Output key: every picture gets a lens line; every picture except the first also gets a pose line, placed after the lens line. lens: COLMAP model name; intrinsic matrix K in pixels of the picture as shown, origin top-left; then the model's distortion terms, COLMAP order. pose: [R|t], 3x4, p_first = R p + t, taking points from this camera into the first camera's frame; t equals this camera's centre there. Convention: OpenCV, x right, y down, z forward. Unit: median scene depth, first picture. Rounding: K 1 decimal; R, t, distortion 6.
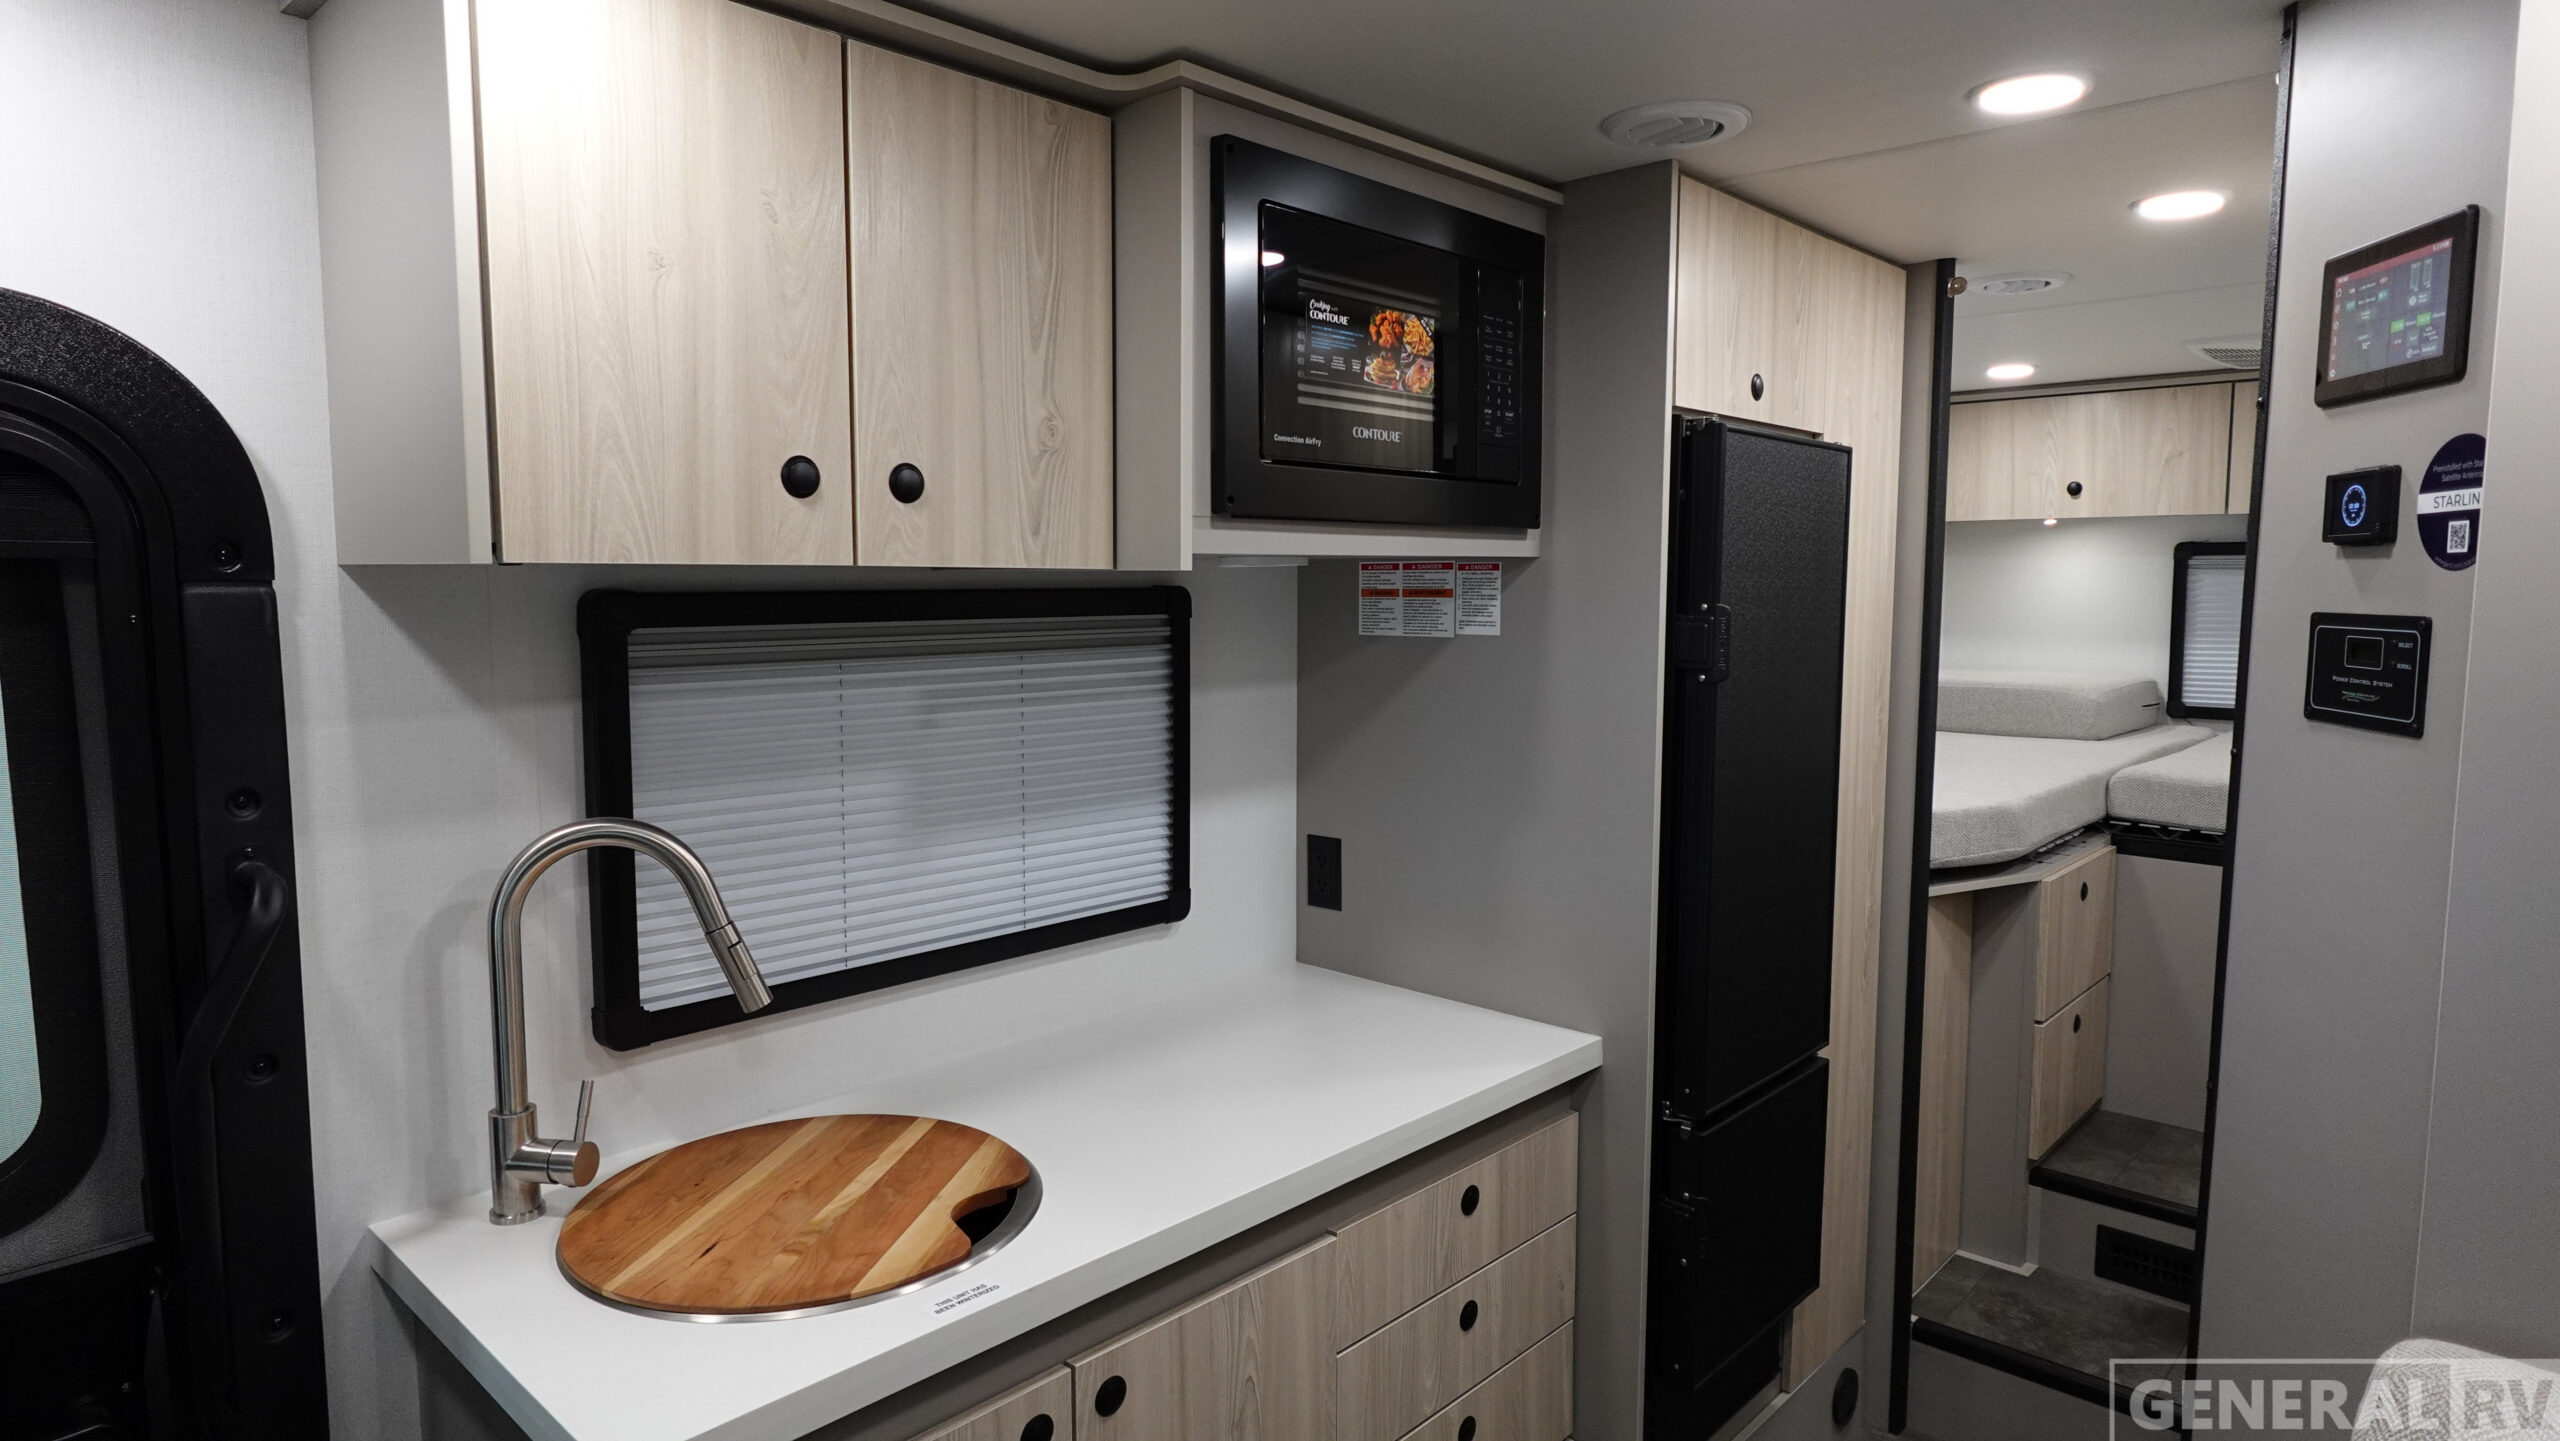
lens RADIAL K [[1445.5, 0, 1280.0], [0, 1445.5, 720.5], [0, 0, 1]] dist [-0.005149, 0.003305]
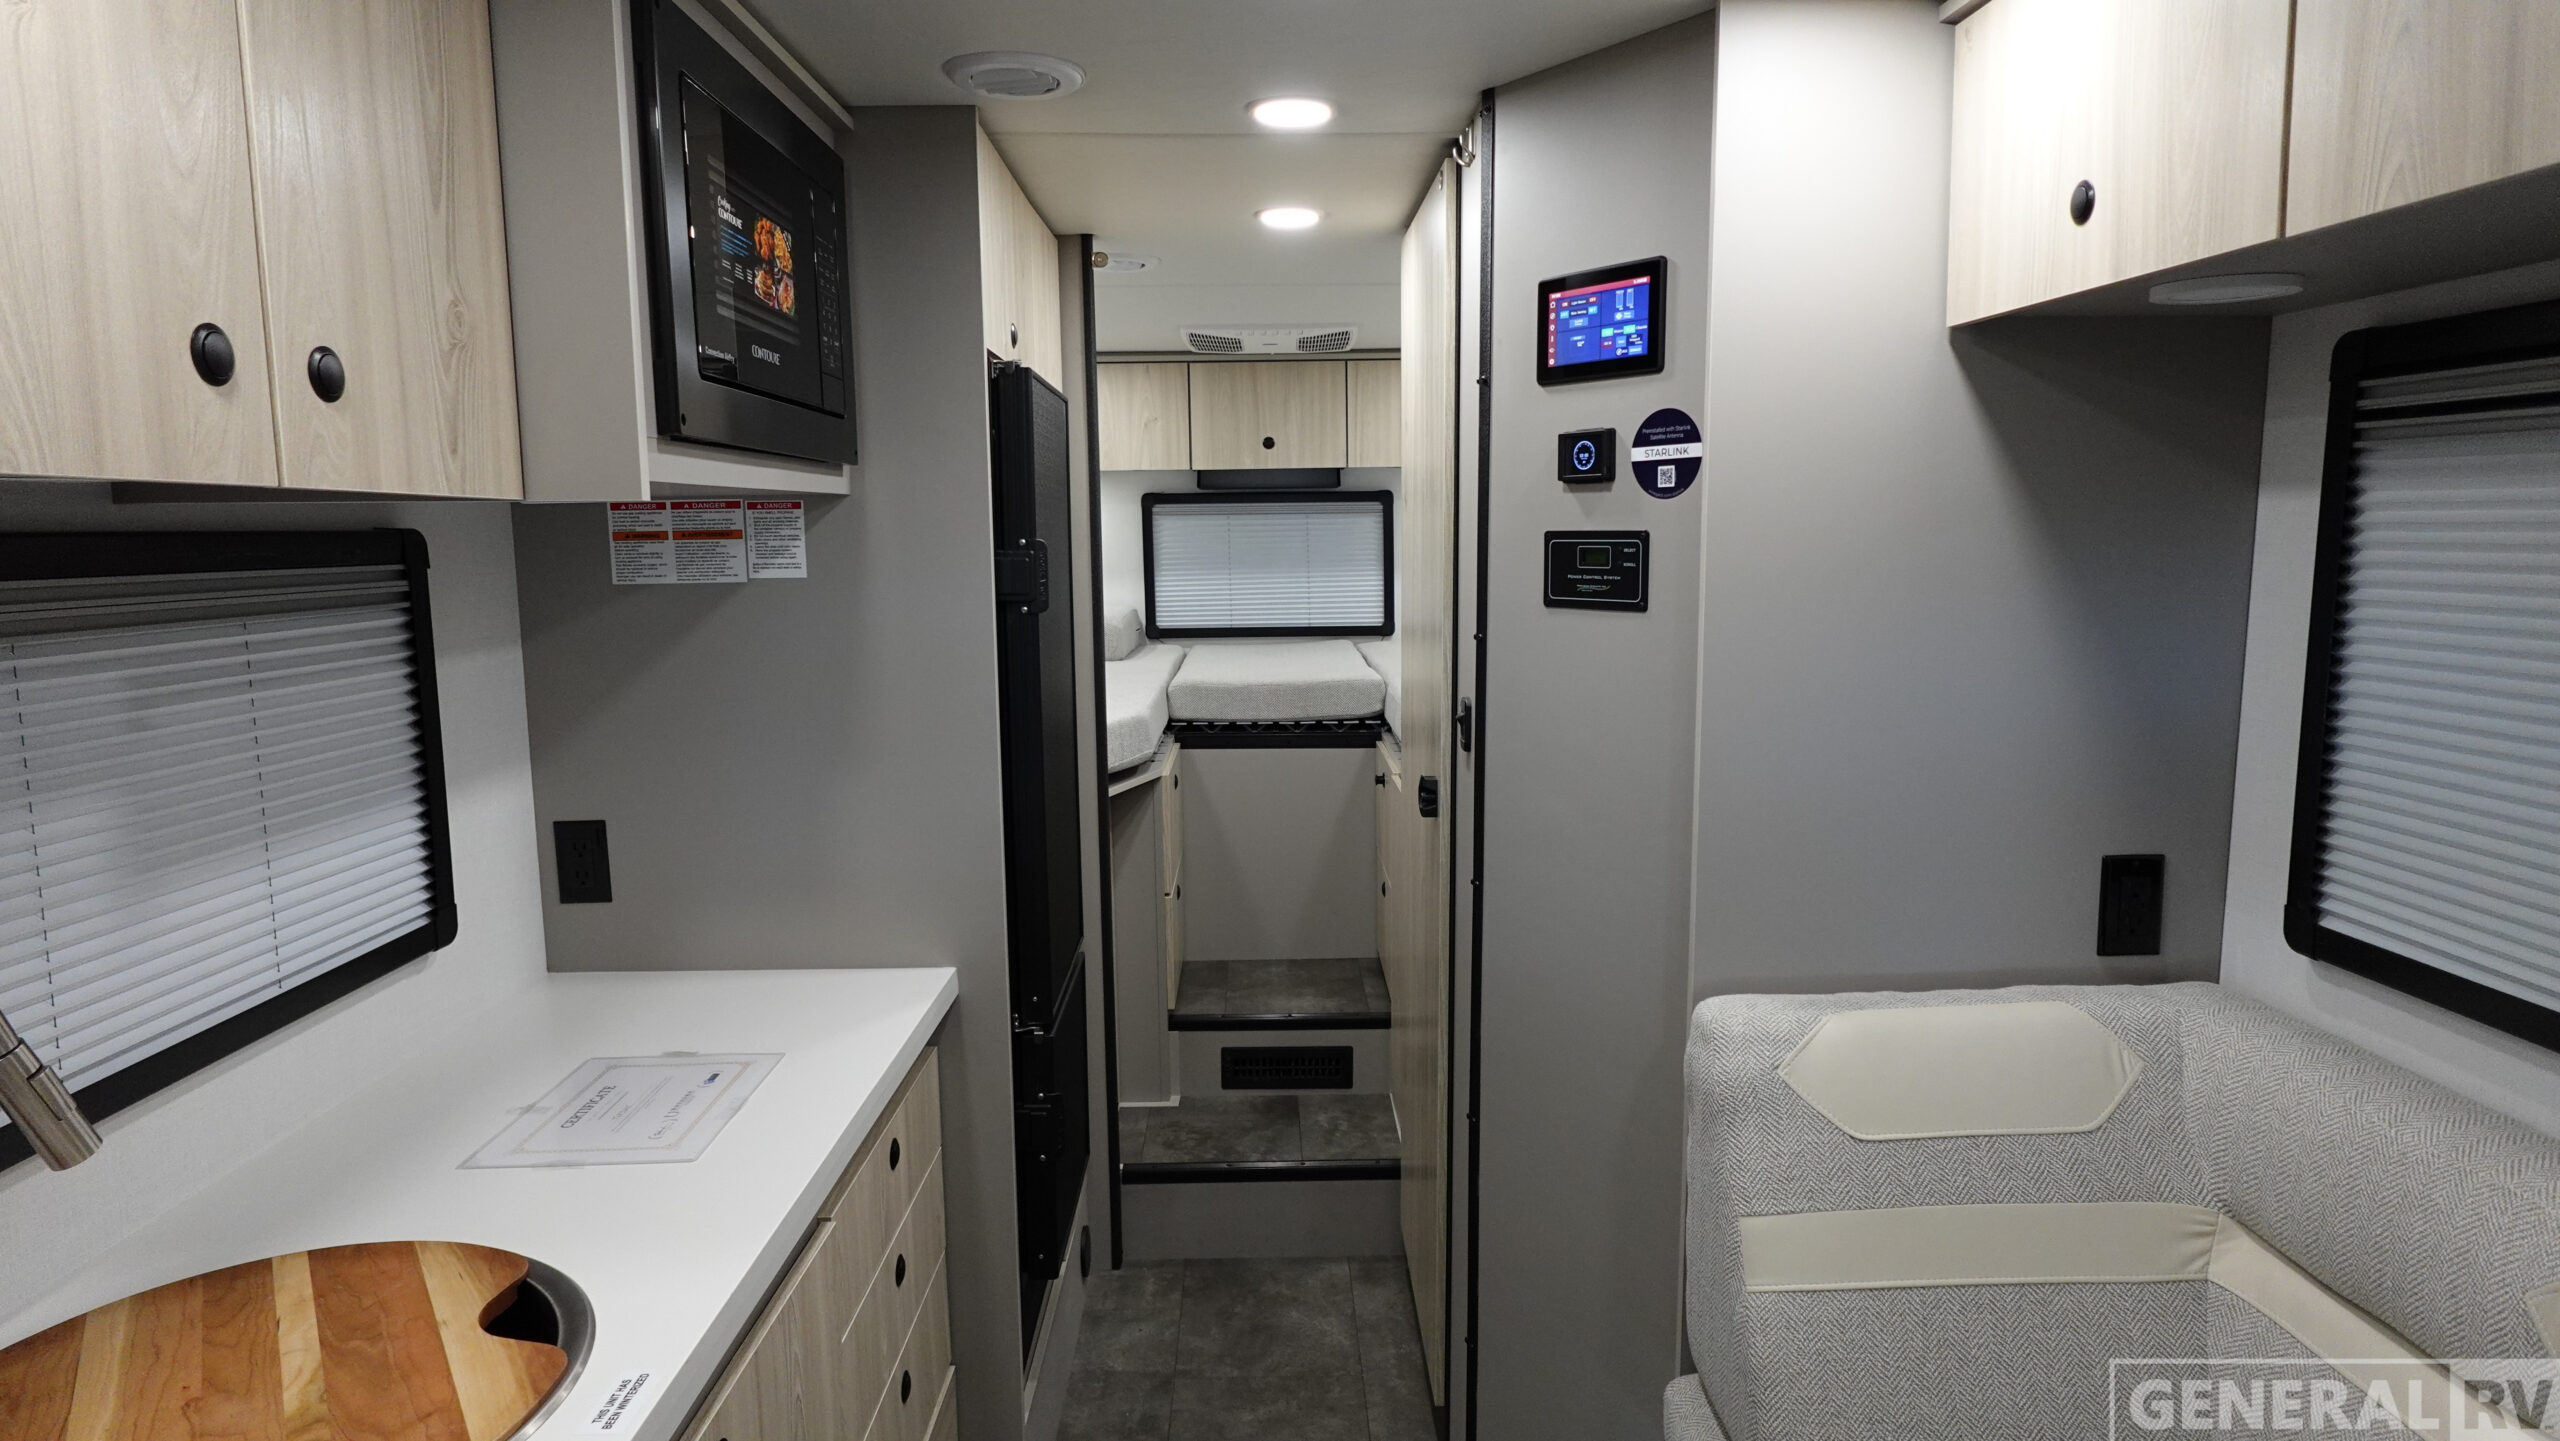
lens RADIAL K [[1445.5, 0, 1280.0], [0, 1445.5, 720.5], [0, 0, 1]] dist [-0.005149, 0.003305]
pose [[0.717548, -0.099494, 0.689366, -0.359210], [0.079593, 0.994974, 0.060755, 0.002176], [-0.691947, 0.011274, 0.721861, 0.122880]]
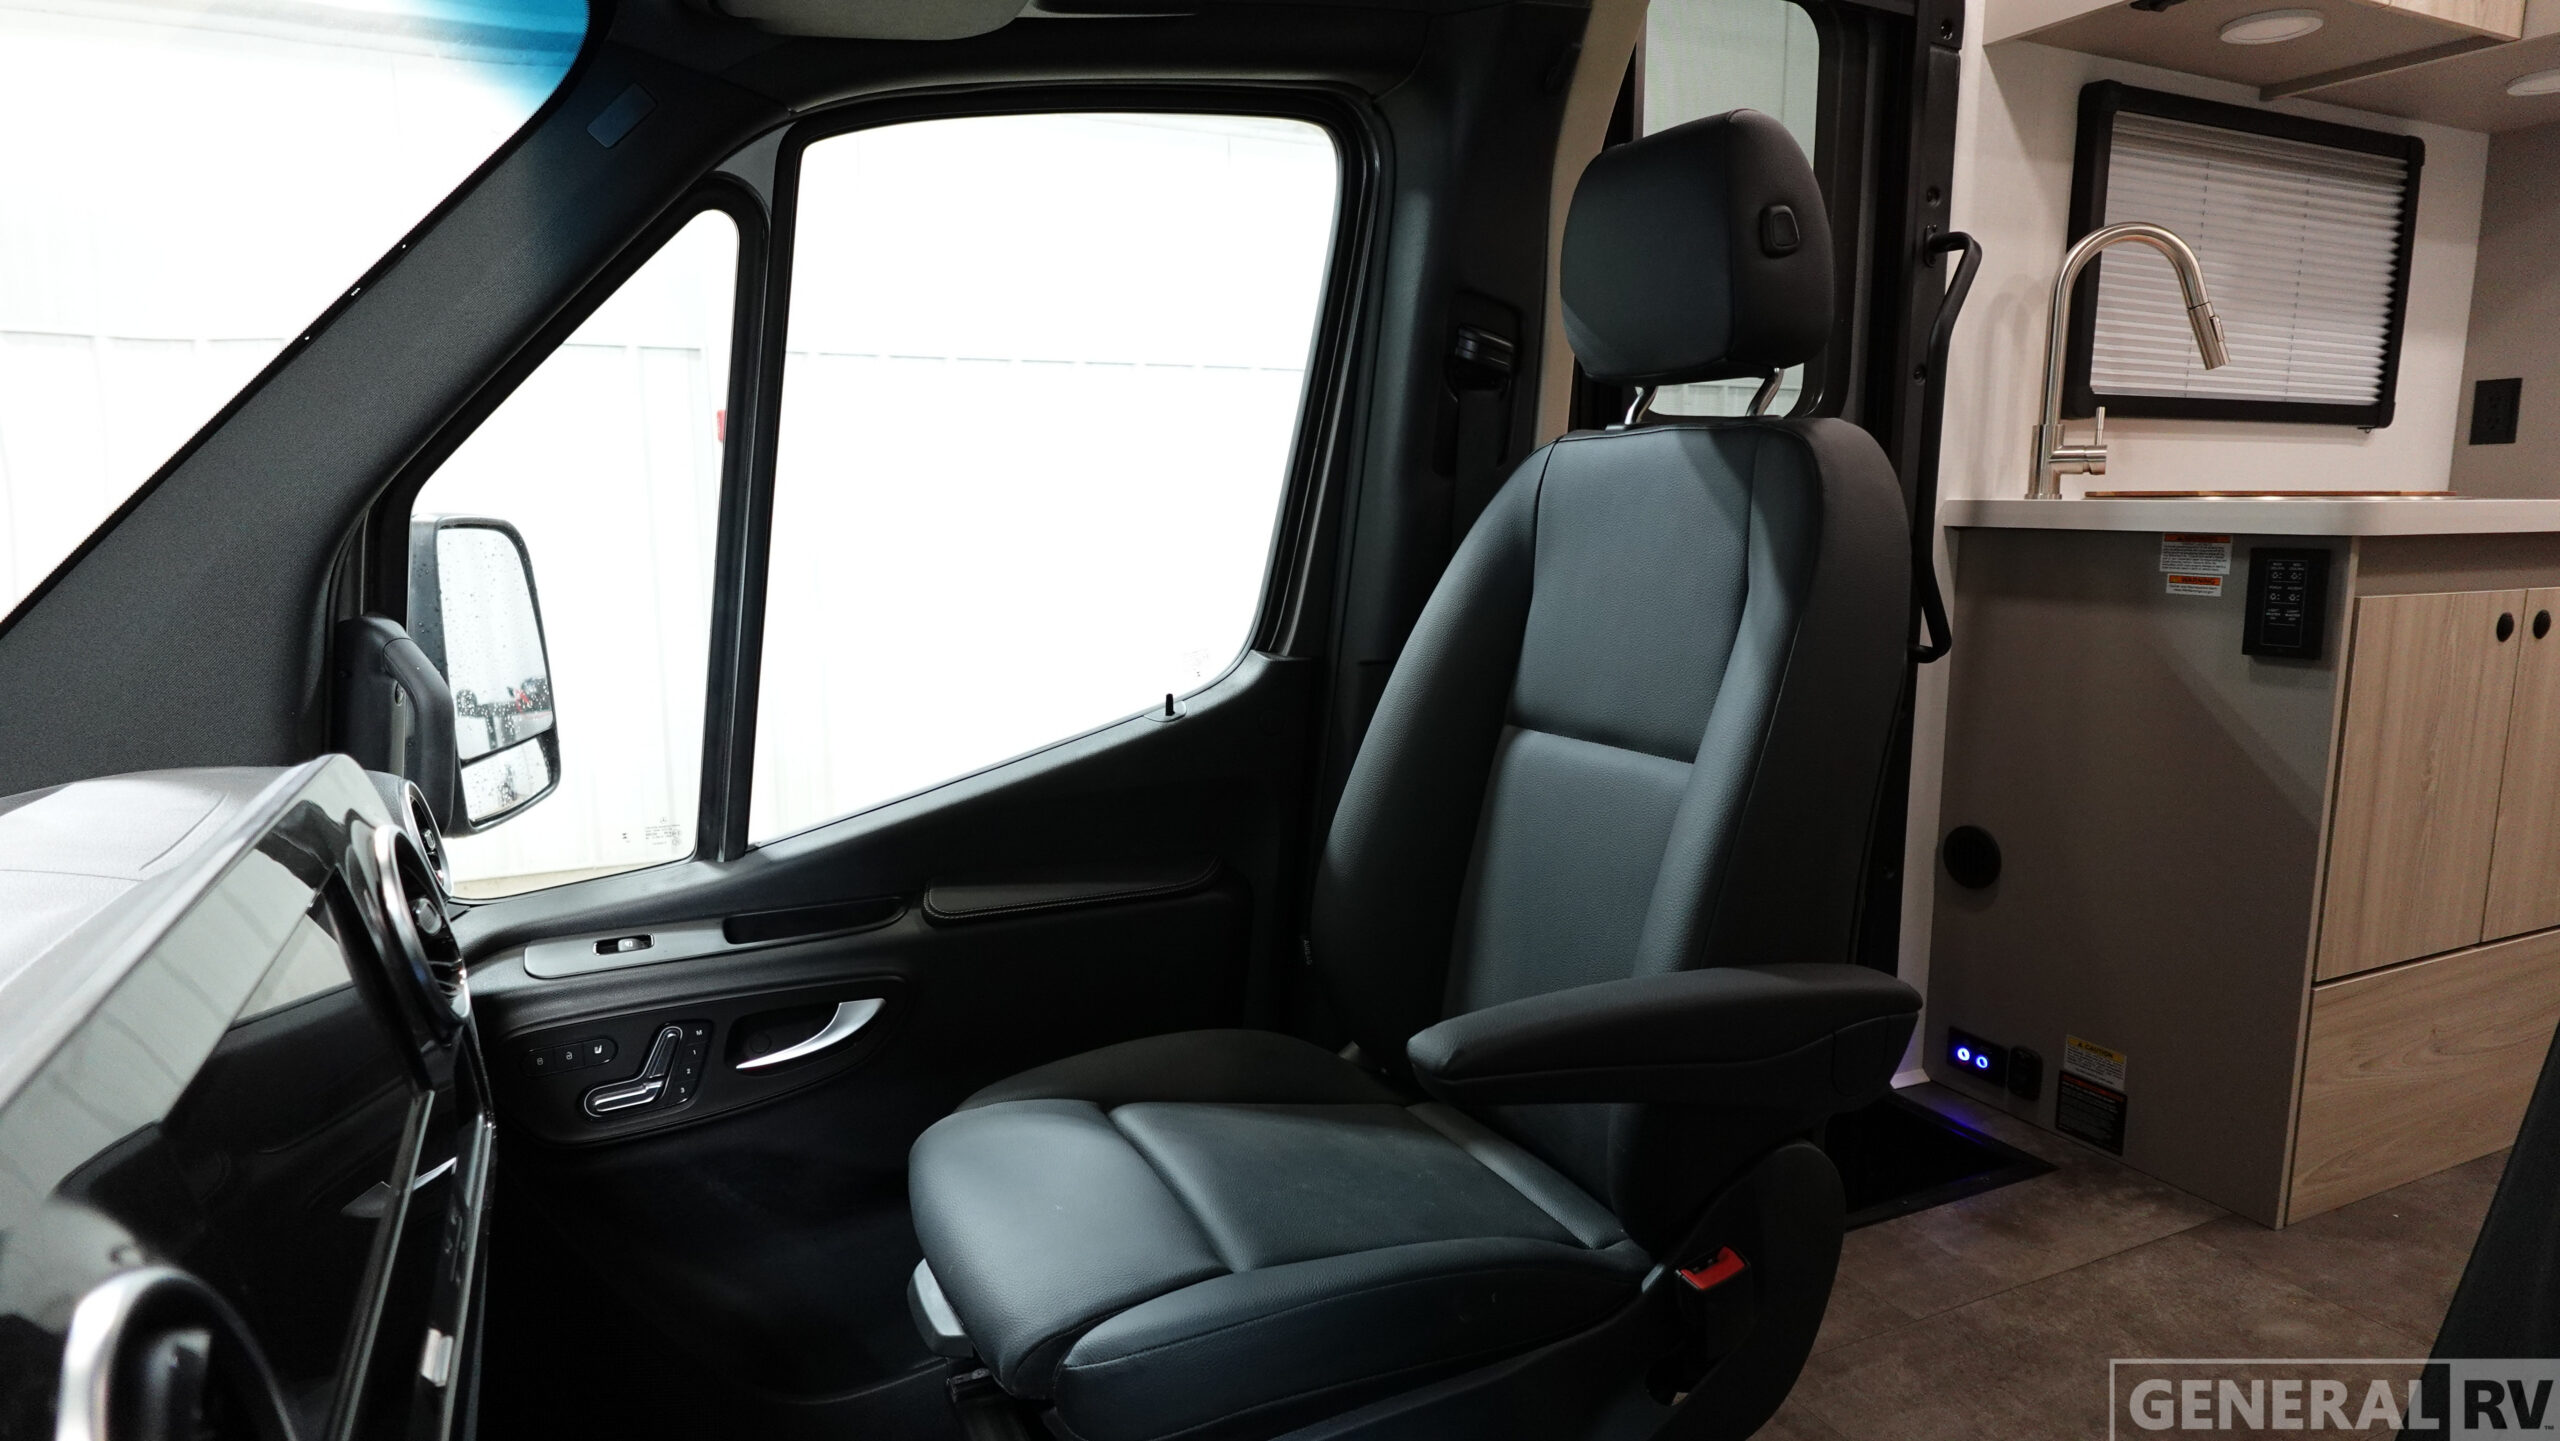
lens RADIAL K [[1458.2, 0, 1282.2], [0, 1458.2, 728.2], [0, 0, 1]] dist [-0.004241, 0.003344]
pose [[0.931889, 0.053340, -0.358800, -0.615145], [-0.034464, 0.997674, 0.058805, 0.451564], [0.361102, -0.042434, 0.931560, -0.613679]]
